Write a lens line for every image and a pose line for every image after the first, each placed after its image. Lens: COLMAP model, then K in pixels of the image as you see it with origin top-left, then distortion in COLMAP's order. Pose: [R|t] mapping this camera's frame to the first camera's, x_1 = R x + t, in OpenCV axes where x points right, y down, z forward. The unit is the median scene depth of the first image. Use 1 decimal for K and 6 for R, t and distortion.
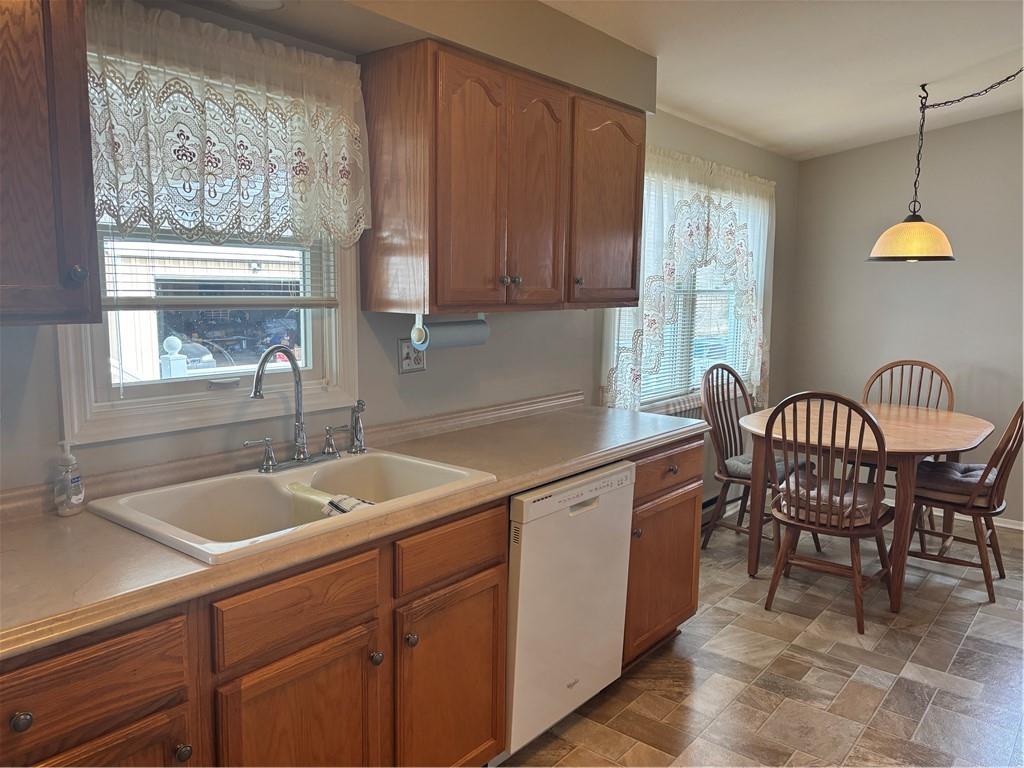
lens RADIAL K [[776.6, 0, 507.2], [0, 776.6, 388.7], [0, 0, 1]] dist [0.053964, -0.040244]
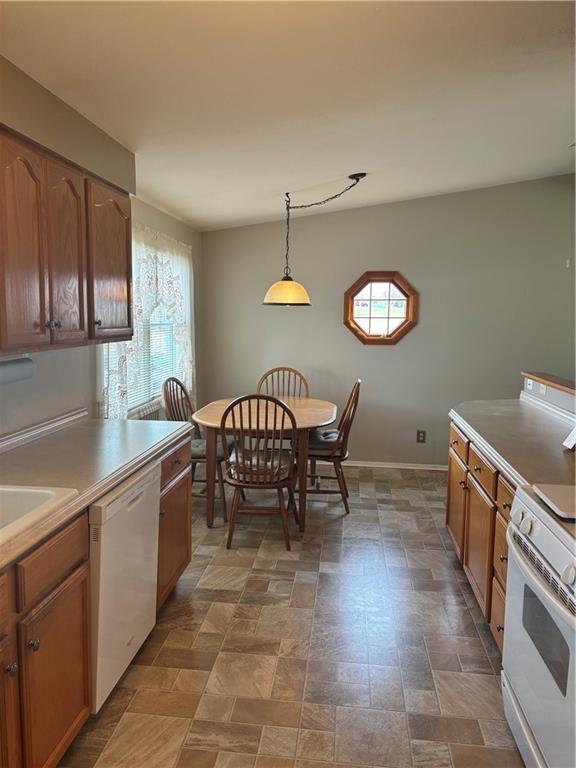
lens RADIAL K [[582.4, 0, 284.3], [0, 582.4, 377.8], [0, 0, 1]] dist [0.053964, -0.040244]
pose [[0.846444, -0.062483, 0.528799, -0.129937], [0.072172, 0.997389, 0.002326, -0.024274], [-0.527564, 0.036195, 0.848744, 0.028647]]
